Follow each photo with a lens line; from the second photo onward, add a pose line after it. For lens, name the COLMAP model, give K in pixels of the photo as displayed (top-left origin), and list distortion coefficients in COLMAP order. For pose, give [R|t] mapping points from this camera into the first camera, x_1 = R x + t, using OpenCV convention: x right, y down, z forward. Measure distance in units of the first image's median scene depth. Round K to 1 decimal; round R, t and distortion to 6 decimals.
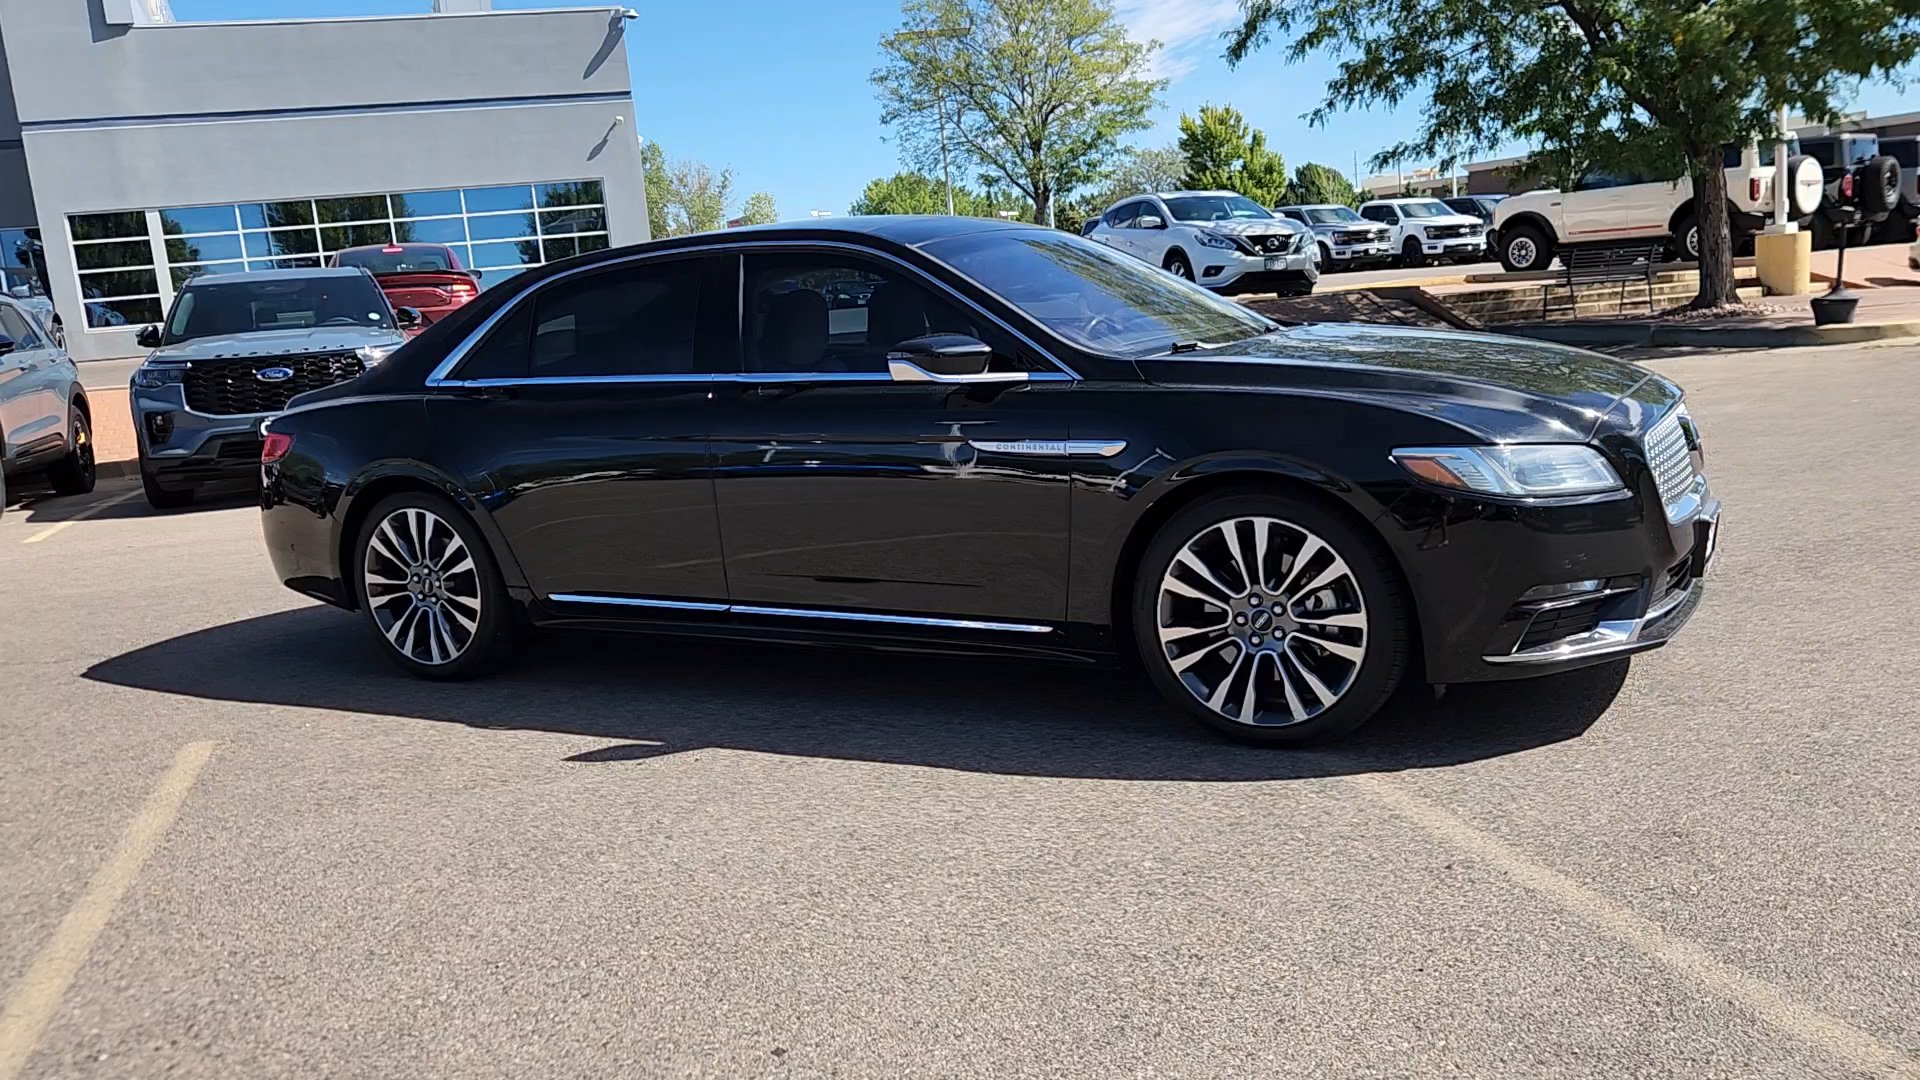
lens RADIAL K [[1620.7, 0, 946.9], [0, 1620.7, 545.2], [0, 0, 1]] dist [0.034250, -0.025558]
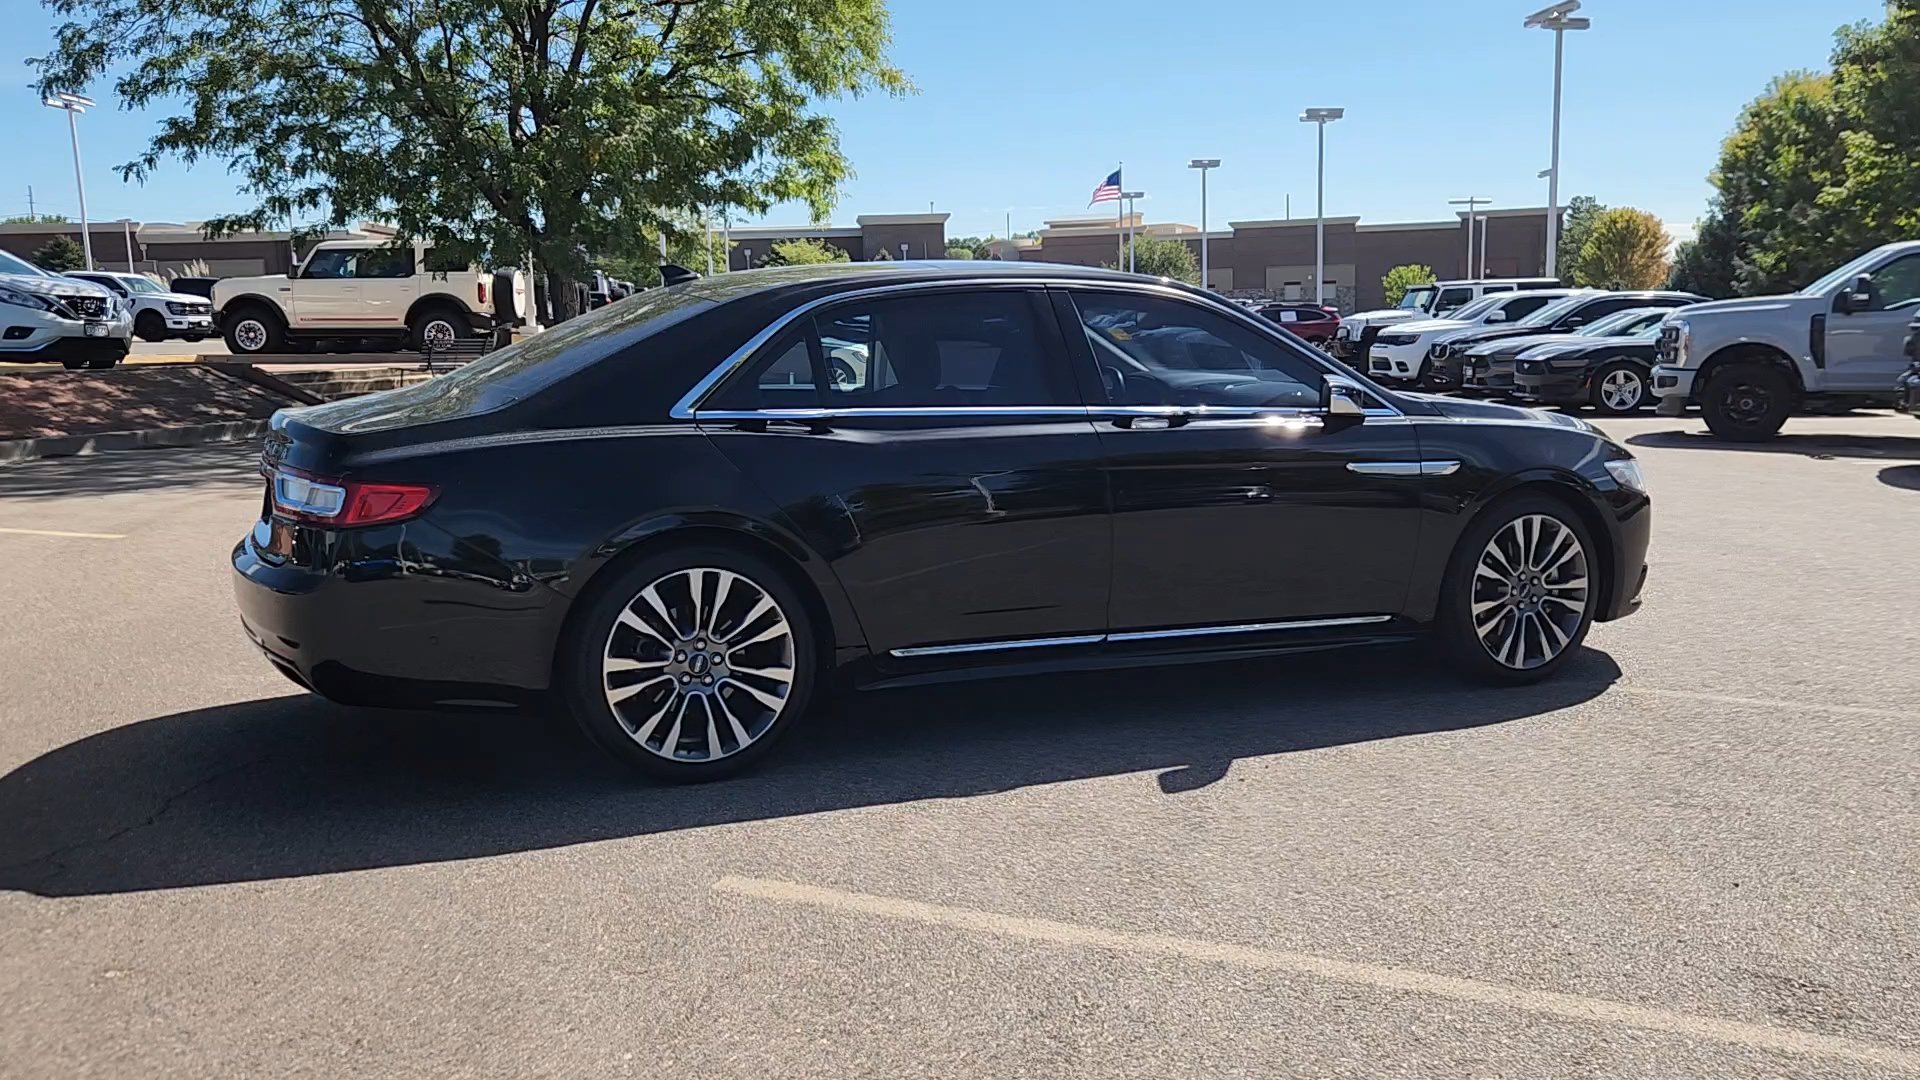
lens RADIAL K [[1620.7, 0, 946.9], [0, 1620.7, 545.2], [0, 0, 1]] dist [0.034250, -0.025558]
pose [[0.599362, -0.040853, 0.799435, -0.898057], [0.087895, 0.996017, -0.014998, -0.010936], [-0.795638, 0.079255, 0.600565, 0.419892]]
